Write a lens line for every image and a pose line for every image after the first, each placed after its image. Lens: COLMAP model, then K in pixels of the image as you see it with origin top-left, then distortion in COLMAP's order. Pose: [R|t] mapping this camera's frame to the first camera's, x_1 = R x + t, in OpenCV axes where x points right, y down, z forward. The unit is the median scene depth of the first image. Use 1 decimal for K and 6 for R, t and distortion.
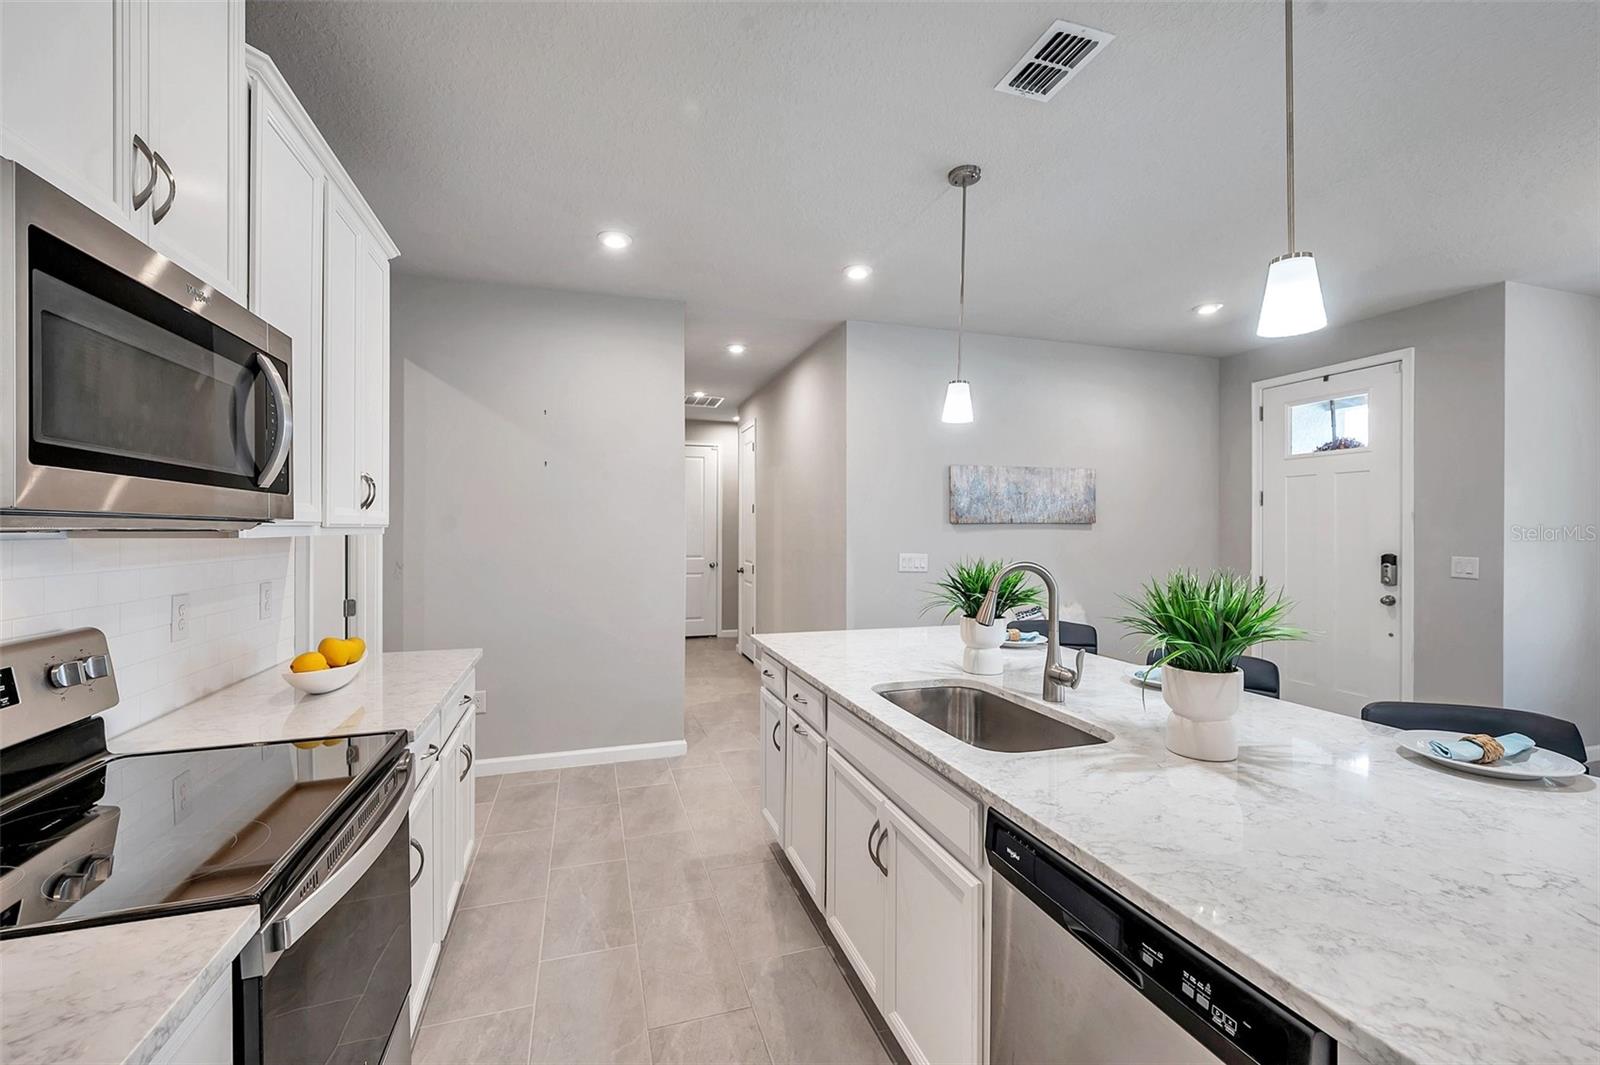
lens RADIAL K [[670.7, 0, 800.0], [0, 670.7, 532.5], [0, 0, 1]] dist [-0.015436, 0.000090]
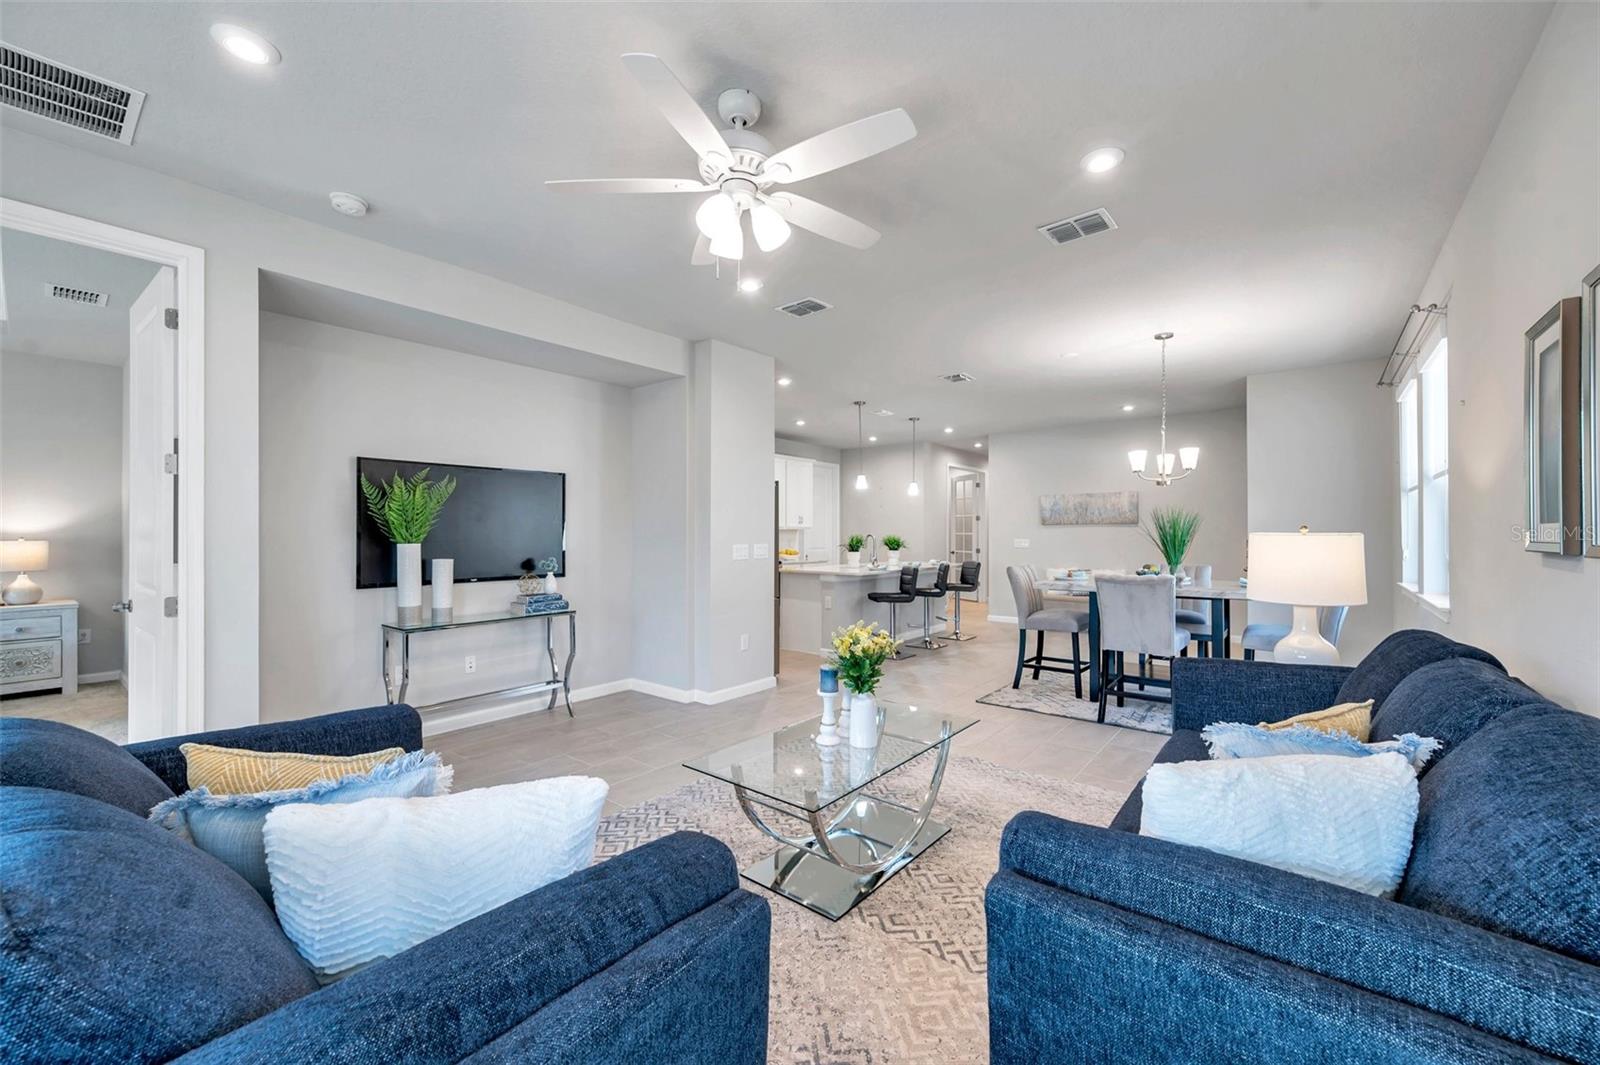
lens RADIAL K [[628.7, 0, 800.8], [0, 628.7, 530.6], [0, 0, 1]] dist [-0.001300, 0.000149]
pose [[0.549987, -0.002505, -0.835170, 1.403006], [-0.004332, 0.999973, -0.005853, 0.020178], [0.835162, 0.006837, 0.549961, -0.654992]]
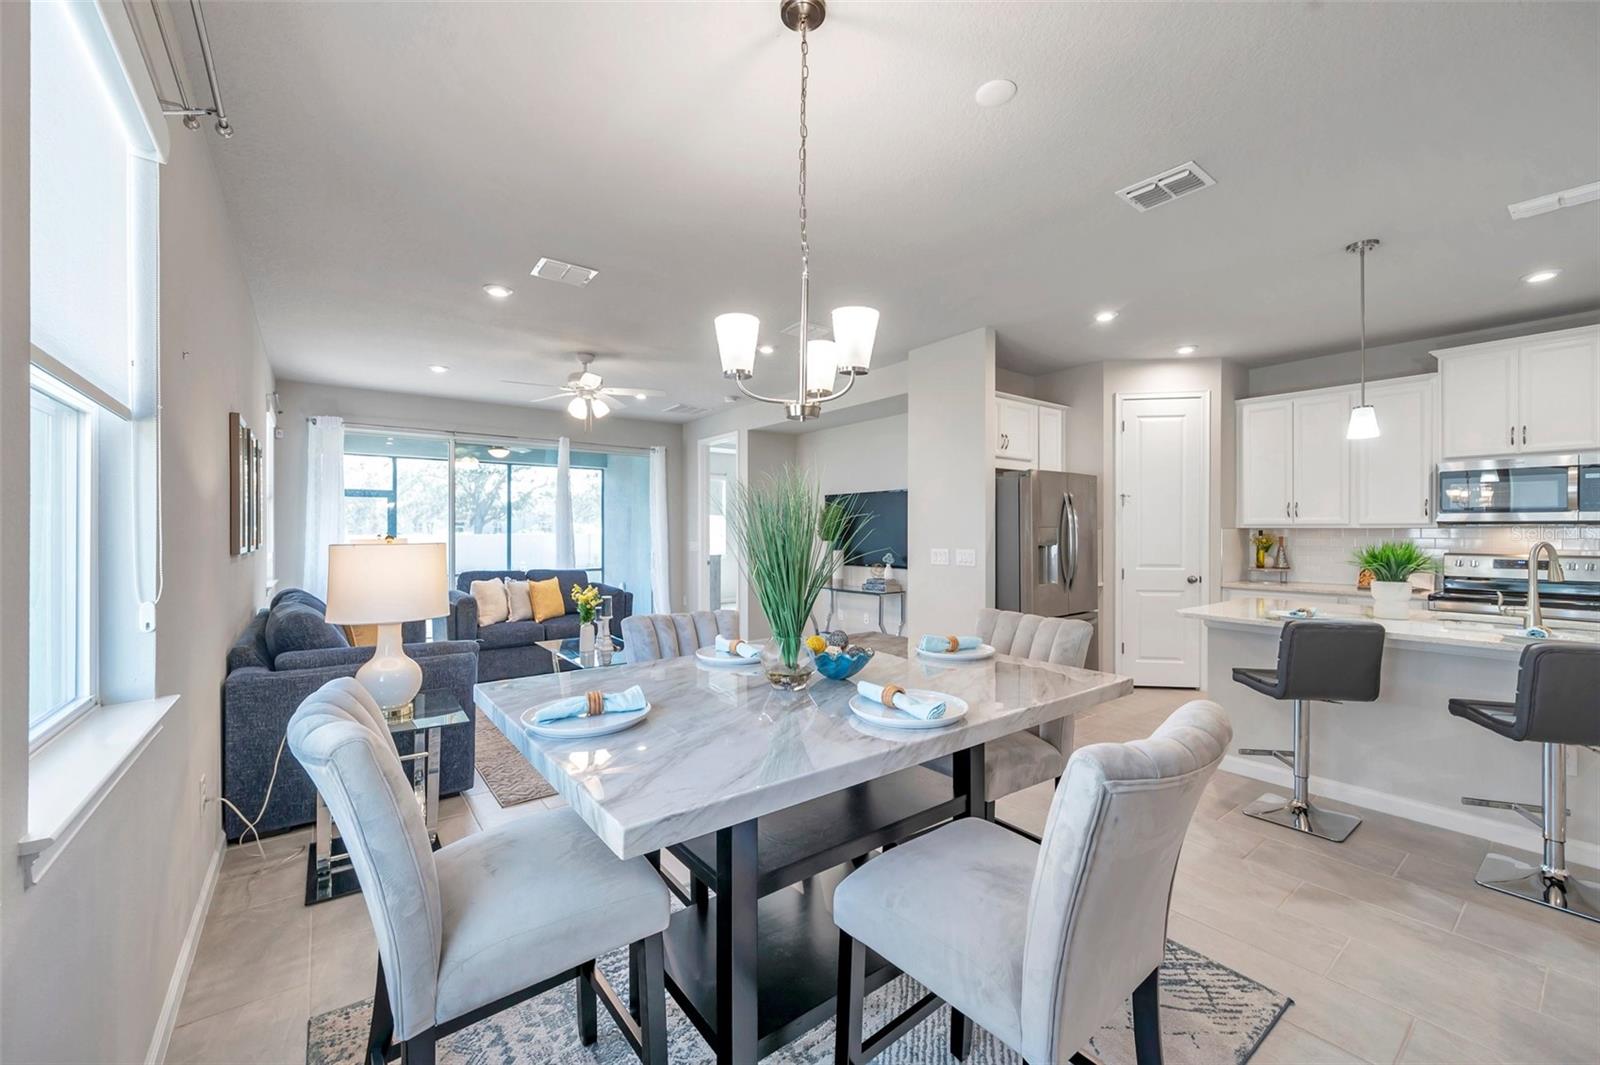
lens RADIAL K [[628.7, 0, 800.8], [0, 628.7, 530.6], [0, 0, 1]] dist [-0.001300, 0.000149]
pose [[-0.941725, 0.002990, -0.336370, 1.007360], [0.001343, 0.999986, 0.005130, 0.003043], [0.336381, 0.004380, -0.941716, 0.734615]]
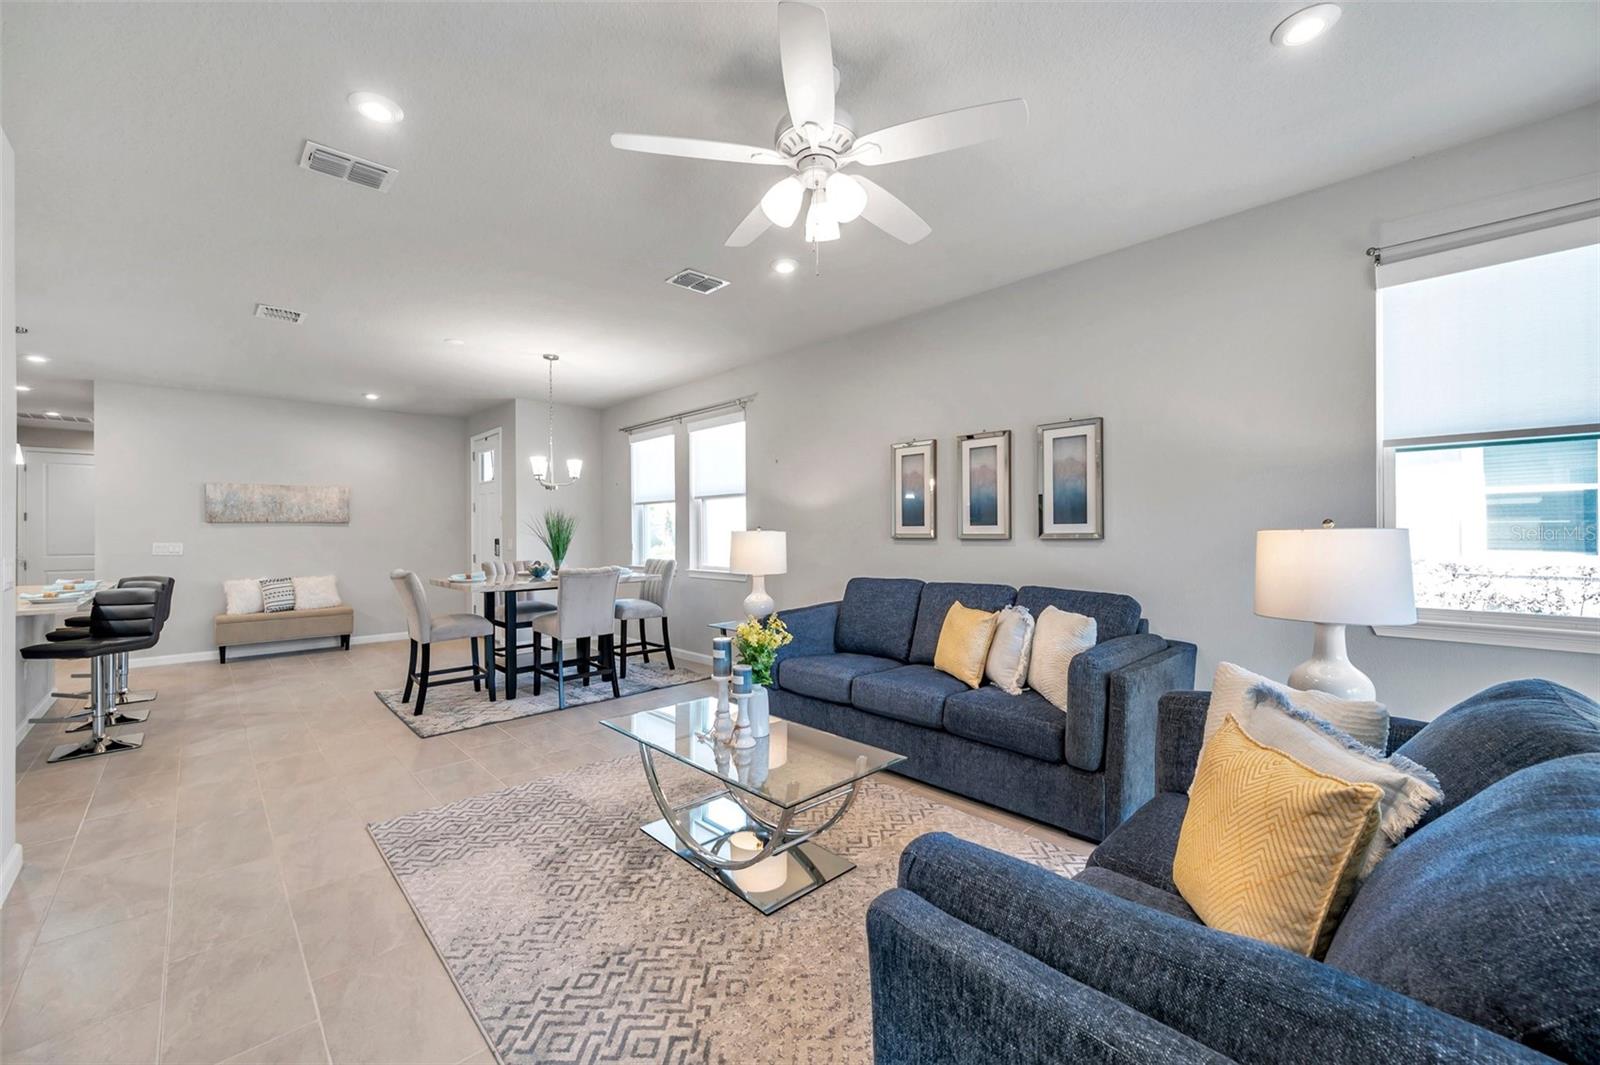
lens RADIAL K [[634.0, 0, 793.6], [0, 634.0, 526.4], [0, 0, 1]] dist [-0.000378, -0.000268]
pose [[0.899334, -0.002795, 0.437253, 0.774973], [0.008621, 0.999899, -0.011342, 0.023093], [-0.437177, 0.013970, 0.899267, -0.832659]]
